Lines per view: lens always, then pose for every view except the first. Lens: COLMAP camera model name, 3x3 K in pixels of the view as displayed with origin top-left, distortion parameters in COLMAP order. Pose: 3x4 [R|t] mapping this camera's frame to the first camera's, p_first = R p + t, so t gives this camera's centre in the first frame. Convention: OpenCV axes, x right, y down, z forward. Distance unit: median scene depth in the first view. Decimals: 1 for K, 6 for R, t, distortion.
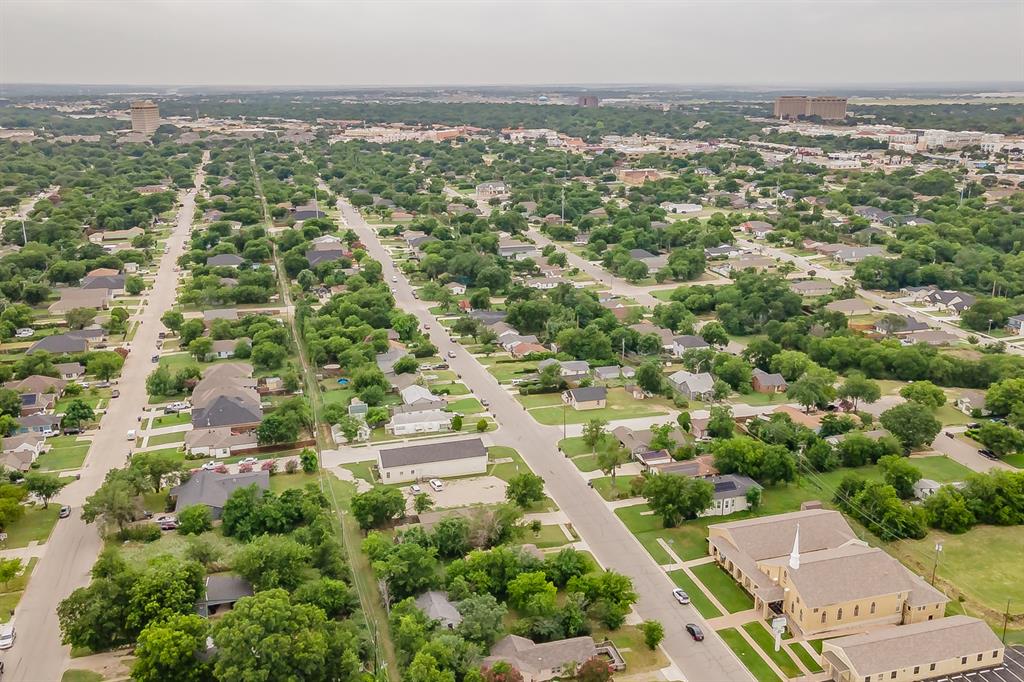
lens RADIAL K [[866.5, 0, 527.0], [0, 866.5, 342.4], [0, 0, 1]] dist [0.042766, 0.012151]
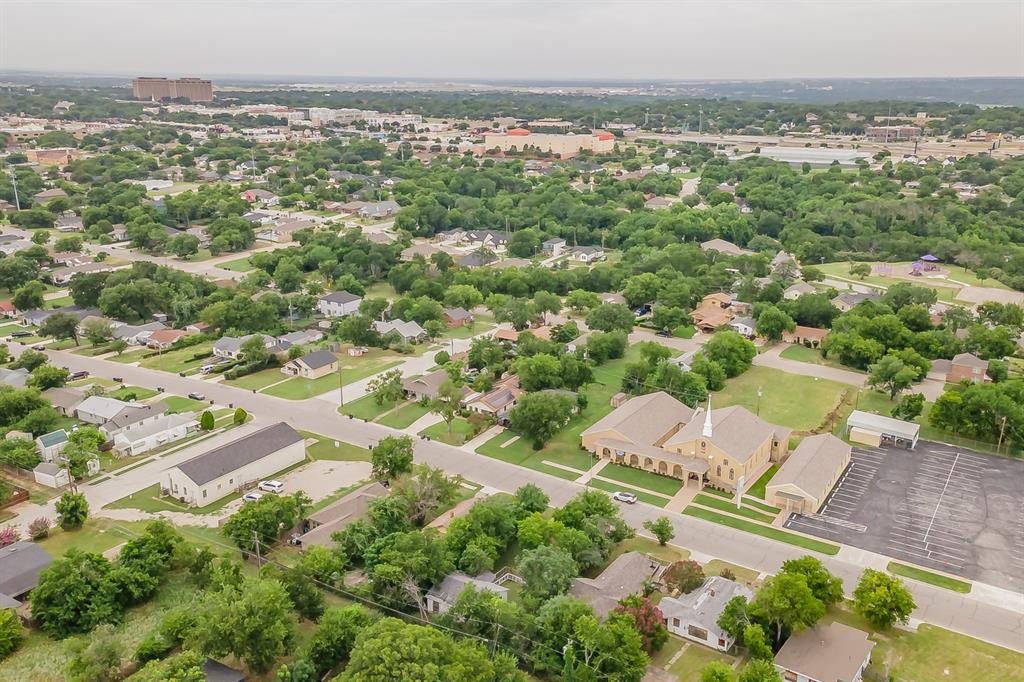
lens RADIAL K [[866.5, 0, 527.0], [0, 866.5, 342.4], [0, 0, 1]] dist [0.042766, 0.012151]
pose [[0.755663, -0.188030, 0.627390, -0.254383], [0.181154, 0.980539, 0.075677, 0.012116], [-0.629409, 0.056468, 0.775020, 0.151757]]
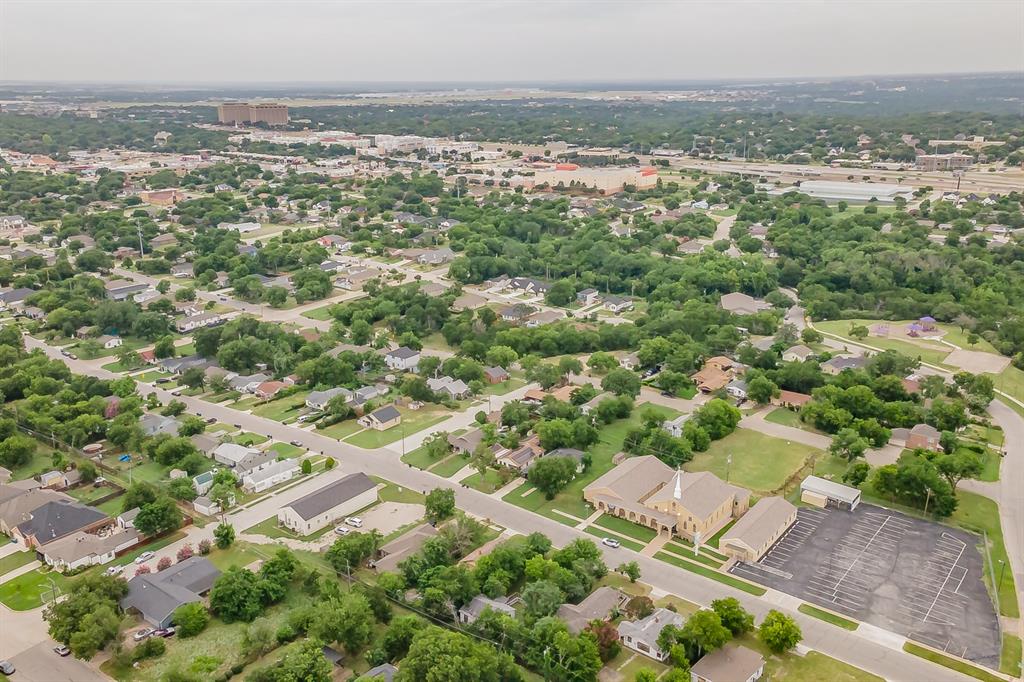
lens RADIAL K [[855.7, 0, 479.5], [0, 855.7, 340.8], [0, 0, 1]] dist [0.032854, 0.007829]
pose [[0.826960, -0.167093, 0.536859, -0.328642], [0.165867, 0.984827, 0.051023, -0.057085], [-0.537239, 0.046853, 0.842128, -0.003529]]
